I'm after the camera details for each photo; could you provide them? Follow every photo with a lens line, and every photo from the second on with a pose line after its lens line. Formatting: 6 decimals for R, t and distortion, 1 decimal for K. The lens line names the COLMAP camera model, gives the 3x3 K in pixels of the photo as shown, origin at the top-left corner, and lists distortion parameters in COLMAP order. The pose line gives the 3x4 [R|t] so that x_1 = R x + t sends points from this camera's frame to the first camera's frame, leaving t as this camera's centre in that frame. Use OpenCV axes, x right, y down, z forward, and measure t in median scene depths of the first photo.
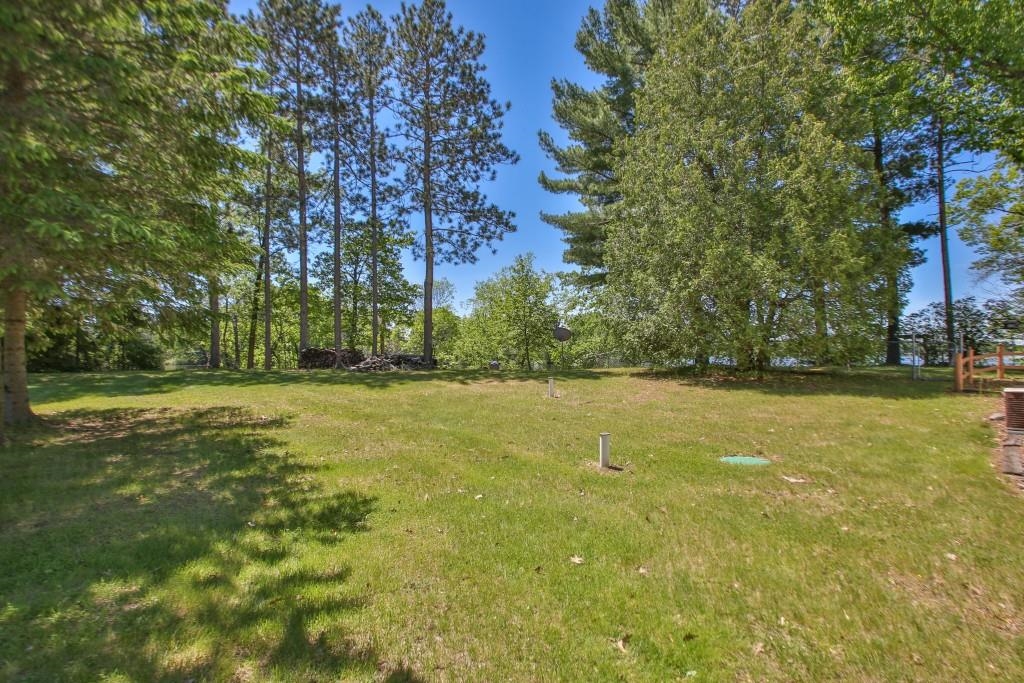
lens RADIAL K [[497.8, 0, 513.3], [0, 497.8, 344.9], [0, 0, 1]] dist [0.001252, 0.000720]
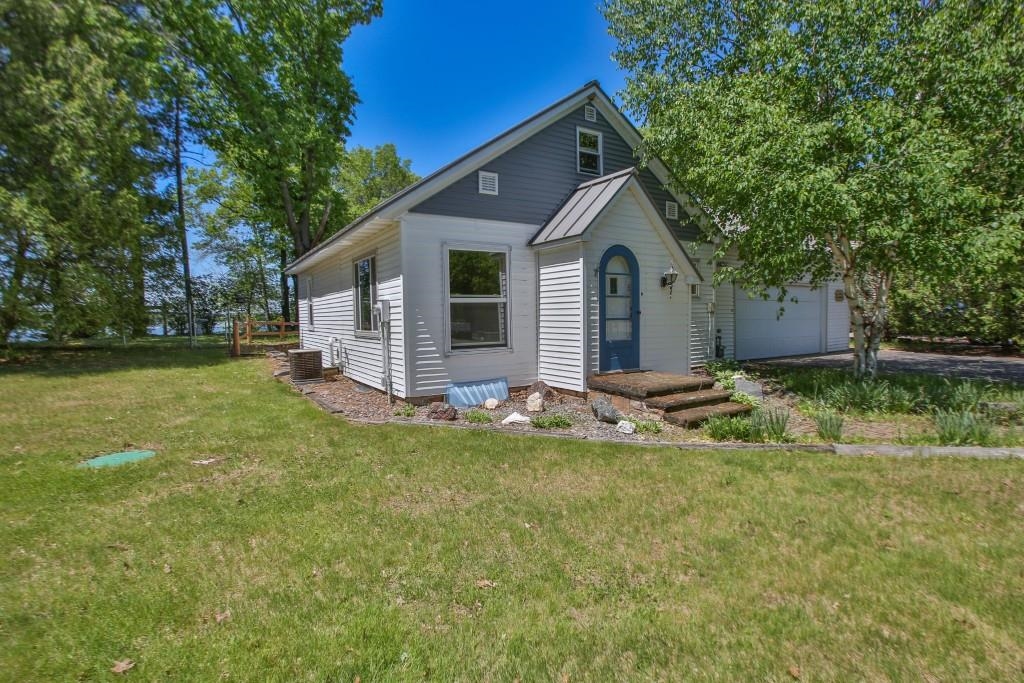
lens RADIAL K [[497.8, 0, 512.8], [0, 497.8, 342.2], [0, 0, 1]] dist [0.001252, 0.000720]
pose [[0.244016, -0.047274, 0.968618, -0.043555], [-0.005482, 0.998728, 0.050125, -0.000858], [-0.969756, -0.017542, 0.243446, 0.048112]]
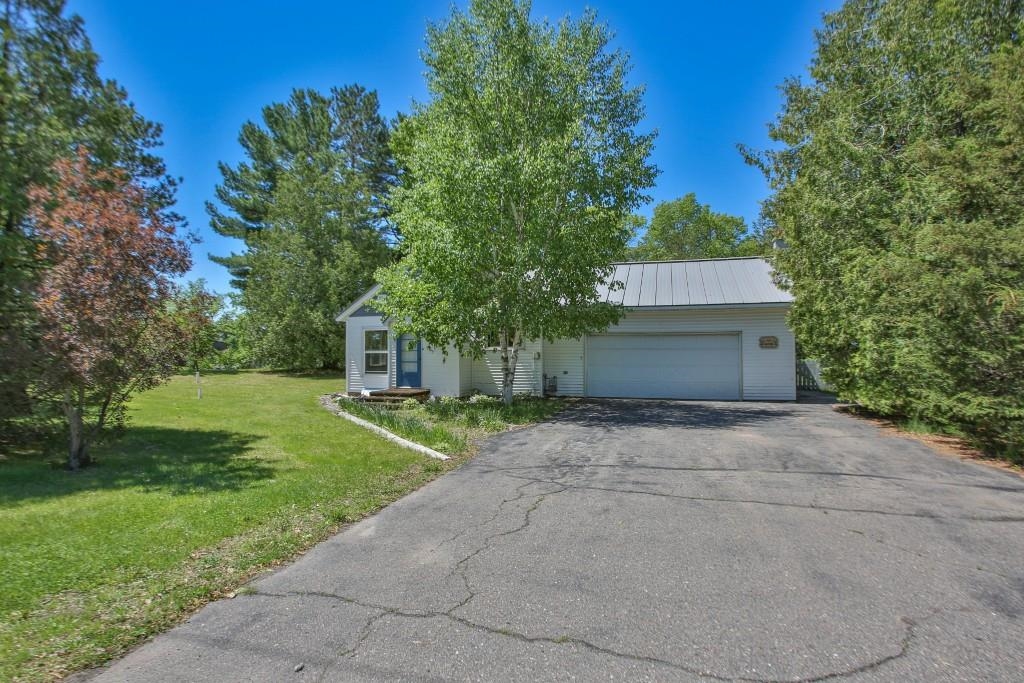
lens RADIAL K [[557.6, 0, 509.6], [0, 557.6, 336.1], [0, 0, 1]] dist [-0.001401, 0.000812]
pose [[0.879069, 0.019114, 0.476311, 0.061580], [-0.010835, 0.999739, -0.020122, -0.023806], [-0.476571, 0.012528, 0.879047, -0.771208]]
